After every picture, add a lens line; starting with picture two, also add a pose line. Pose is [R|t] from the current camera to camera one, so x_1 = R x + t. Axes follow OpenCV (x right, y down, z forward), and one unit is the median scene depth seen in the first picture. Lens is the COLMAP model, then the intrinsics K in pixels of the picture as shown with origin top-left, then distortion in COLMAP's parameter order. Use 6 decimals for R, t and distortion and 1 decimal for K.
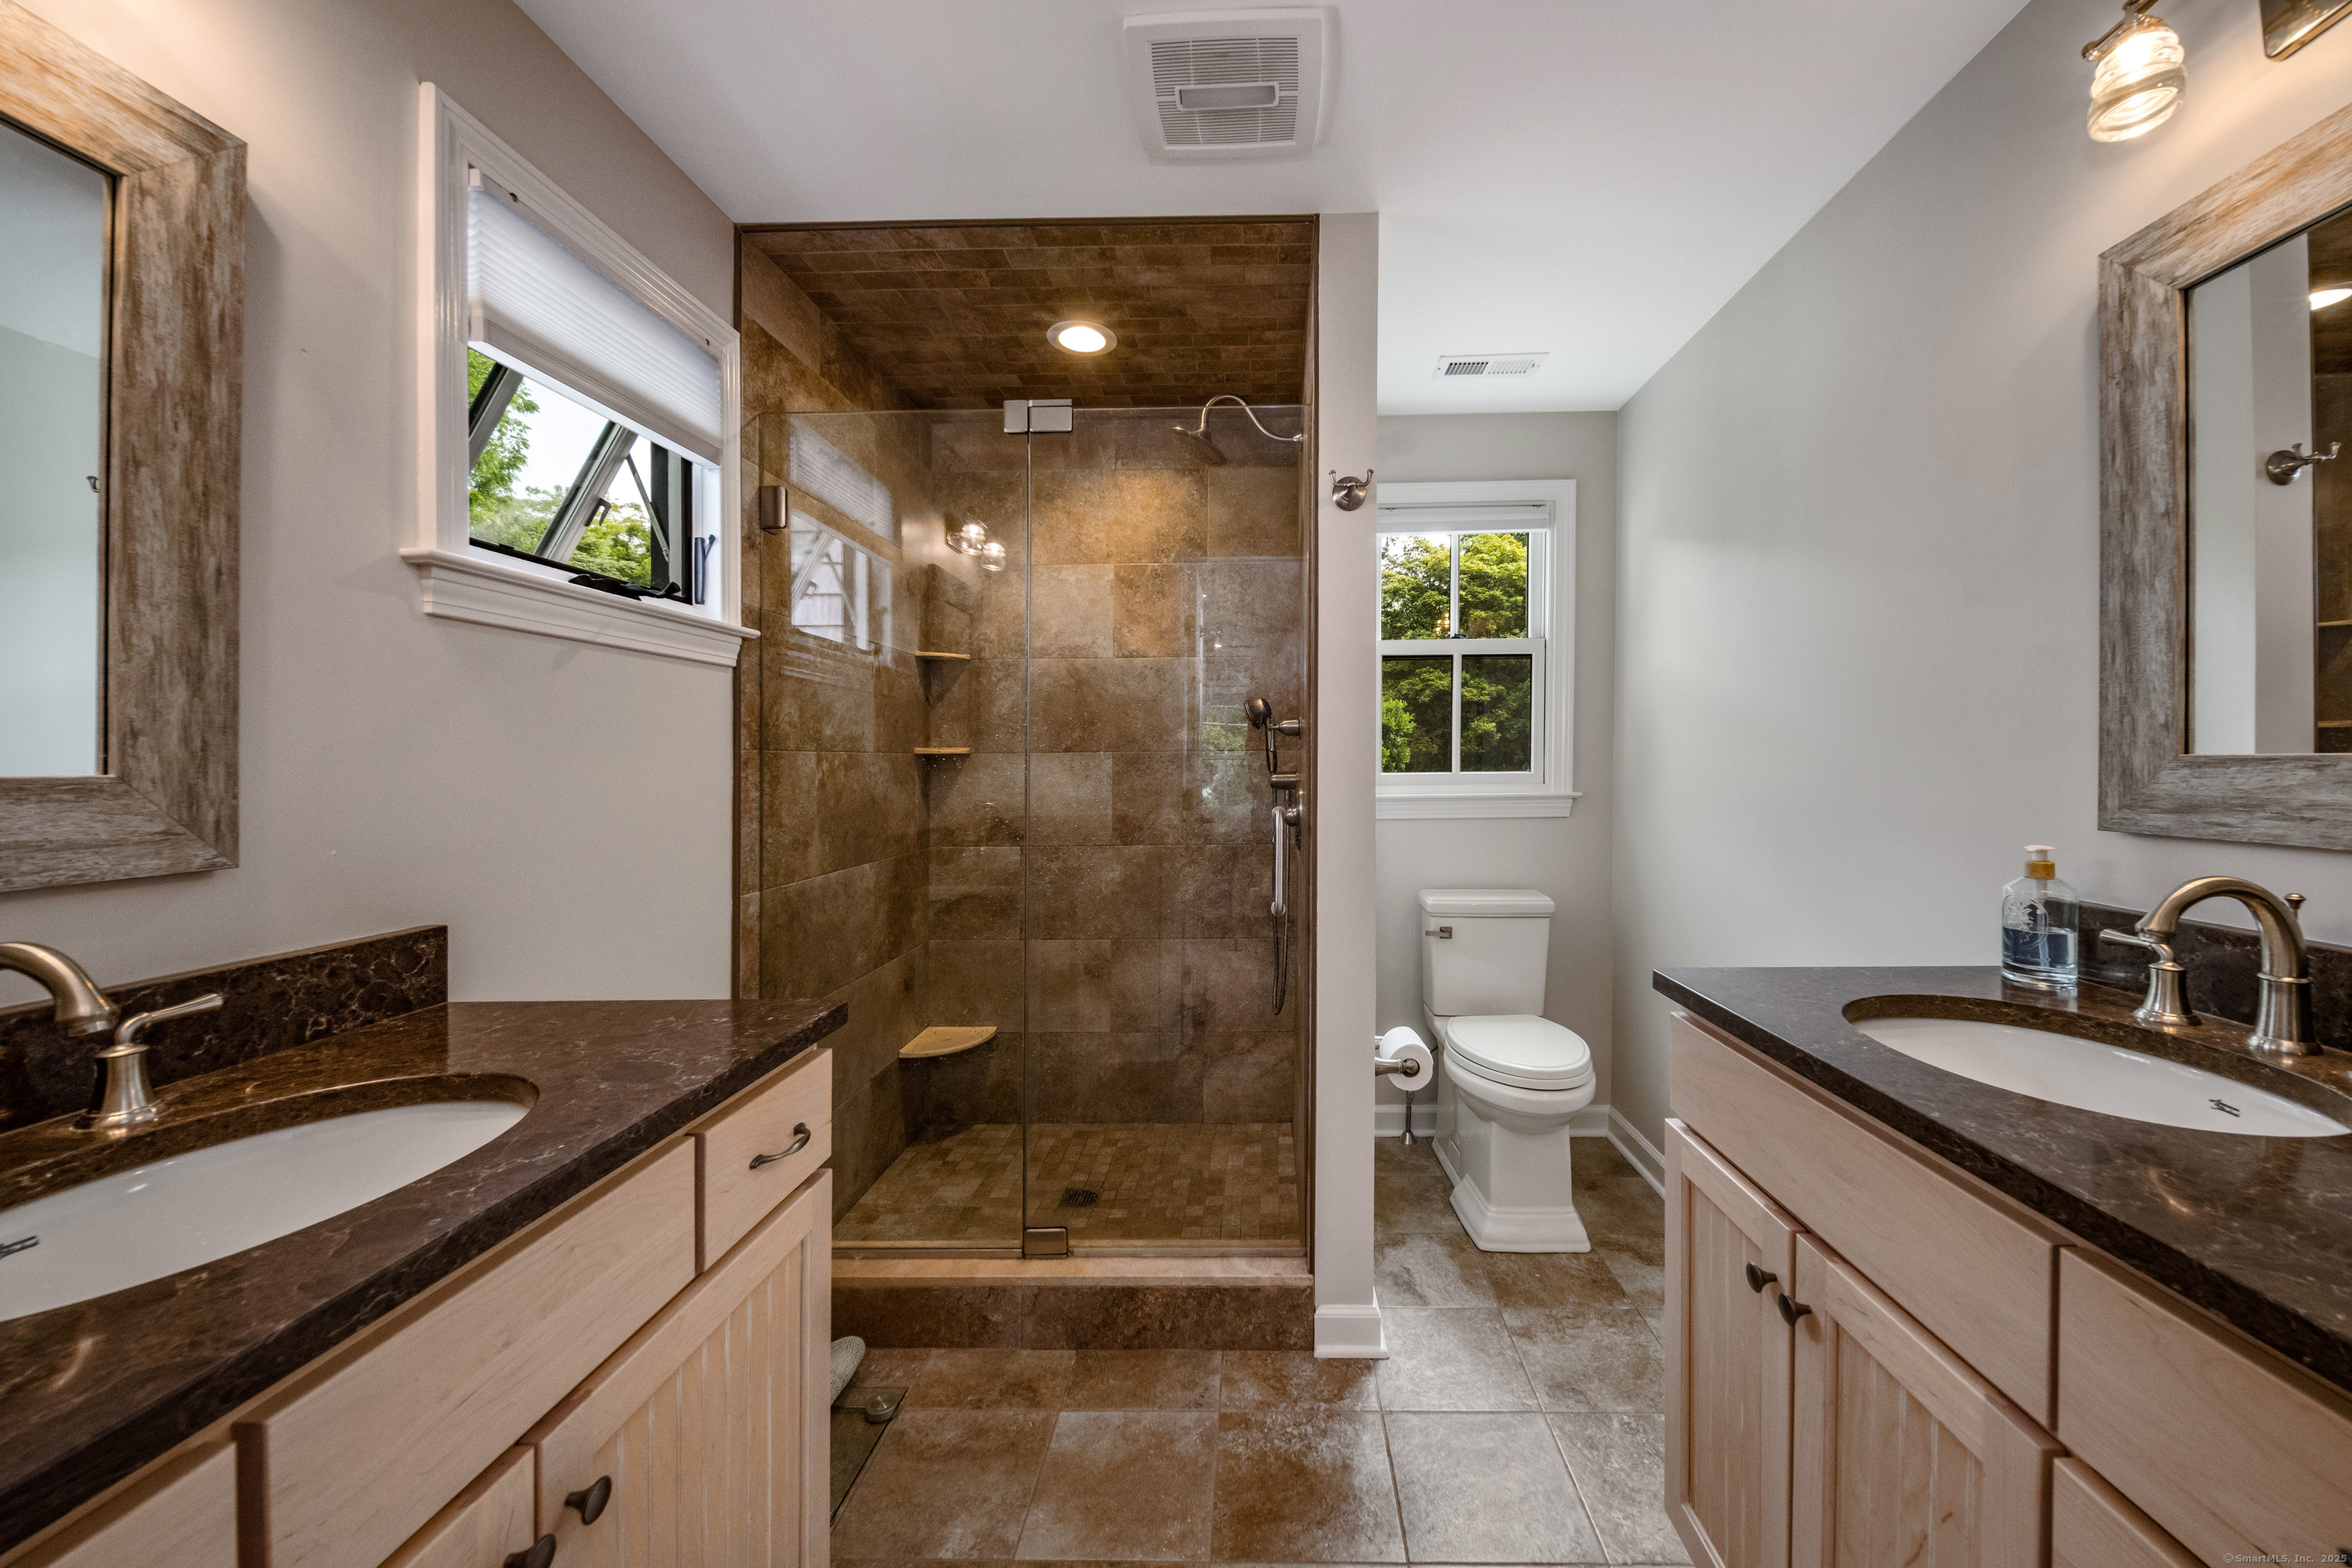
lens RADIAL K [[941.3, 0, 1183.9], [0, 941.3, 769.4], [0, 0, 1]] dist [0.000039, 0.000070]
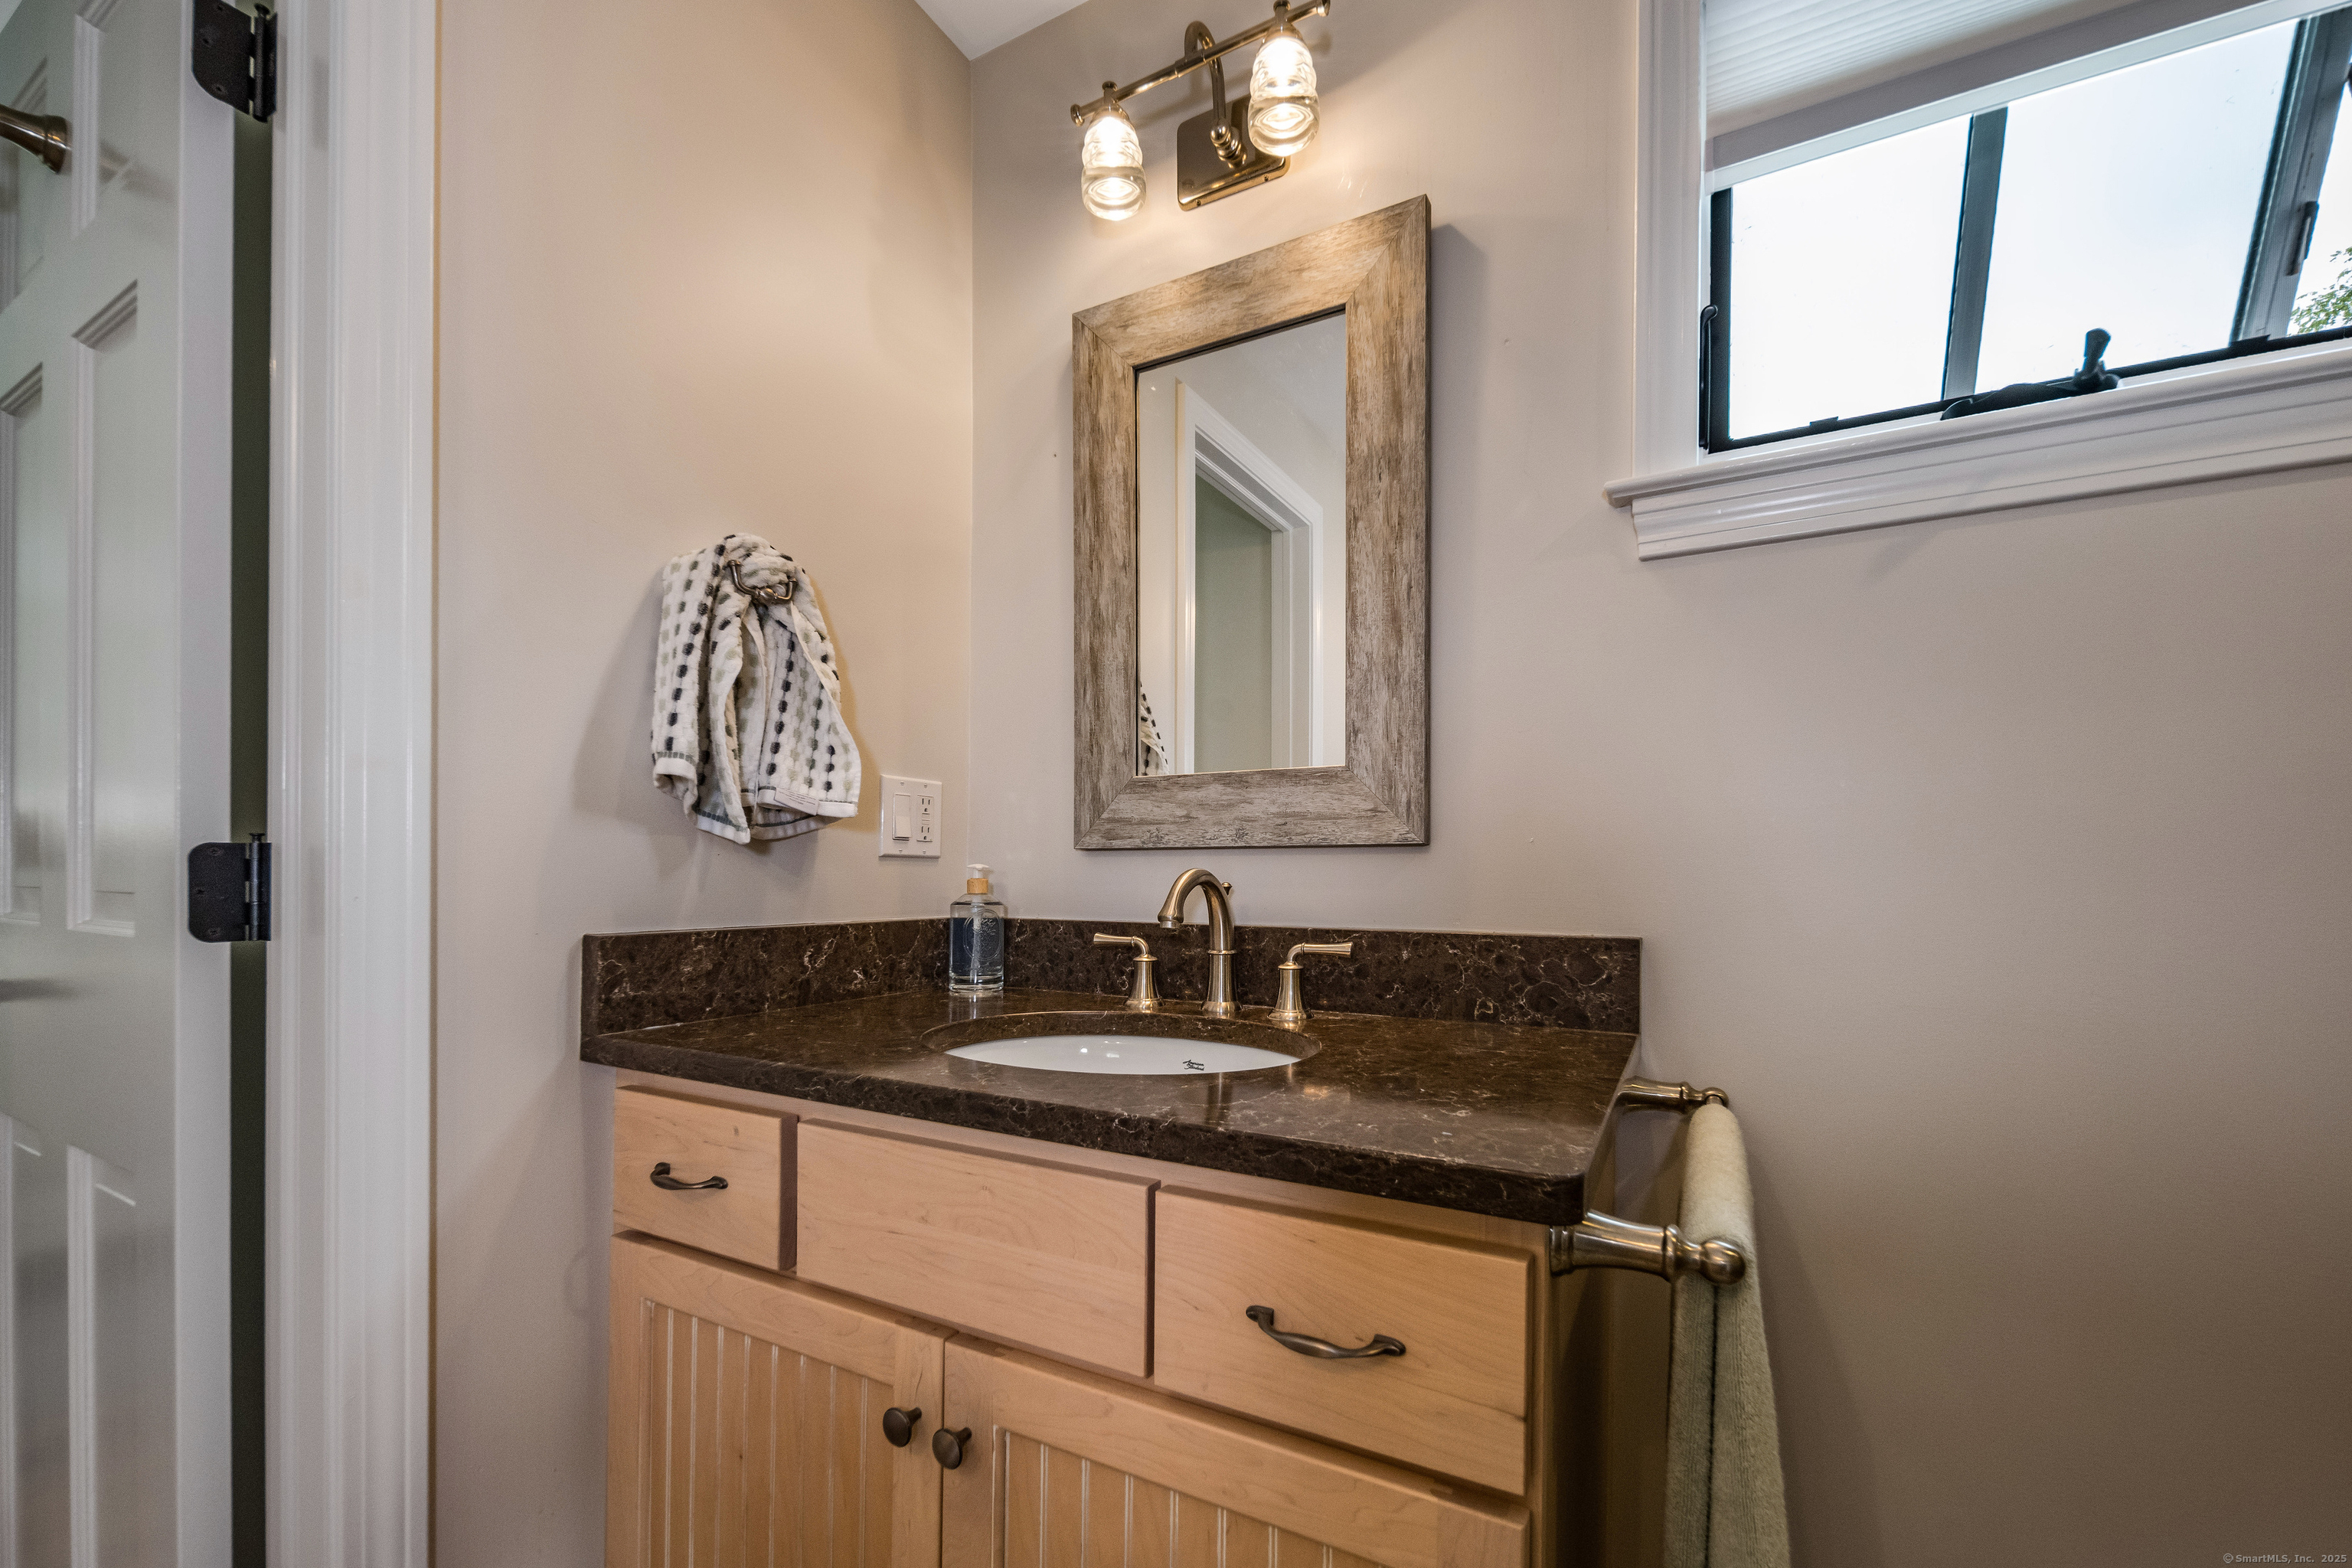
lens RADIAL K [[940.2, 0, 1177.0], [0, 940.2, 824.8], [0, 0, 1]] dist [0.000668, 0.000050]
pose [[-0.428761, -0.003233, -0.903412, 0.137935], [0.005978, 0.999962, -0.006416, 0.090351], [0.903398, -0.008151, -0.428725, 1.259919]]
